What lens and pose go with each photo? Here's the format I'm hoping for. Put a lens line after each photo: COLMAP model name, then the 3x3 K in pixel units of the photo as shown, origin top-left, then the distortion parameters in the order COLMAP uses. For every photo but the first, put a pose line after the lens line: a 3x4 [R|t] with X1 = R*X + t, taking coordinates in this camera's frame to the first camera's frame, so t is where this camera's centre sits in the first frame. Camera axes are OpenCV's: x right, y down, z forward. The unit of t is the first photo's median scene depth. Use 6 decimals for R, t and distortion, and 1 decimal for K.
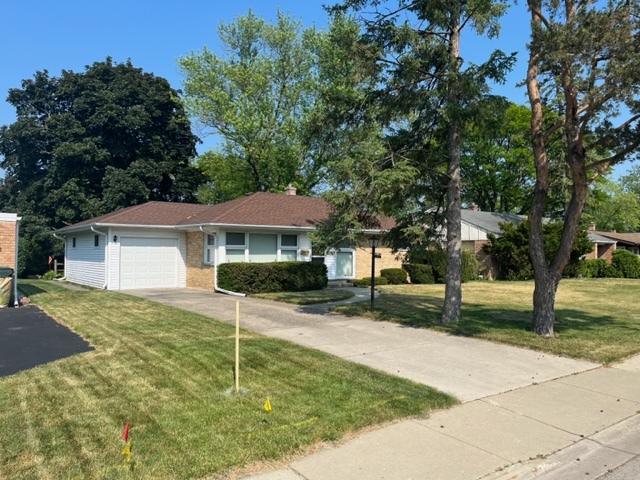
lens RADIAL K [[488.1, 0, 320.0], [0, 488.1, 240.0], [0, 0, 1]] dist [-0.000339, -0.000209]
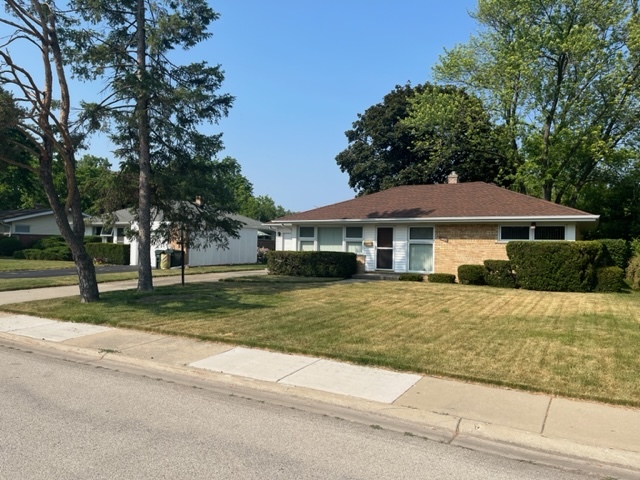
lens RADIAL K [[488.1, 0, 320.0], [0, 488.1, 240.0], [0, 0, 1]] dist [-0.000339, -0.000209]
pose [[0.408261, 0.005921, -0.912846, 0.929664], [0.018447, 0.999721, 0.014734, -0.000625], [0.912679, -0.022855, 0.408038, 0.486357]]
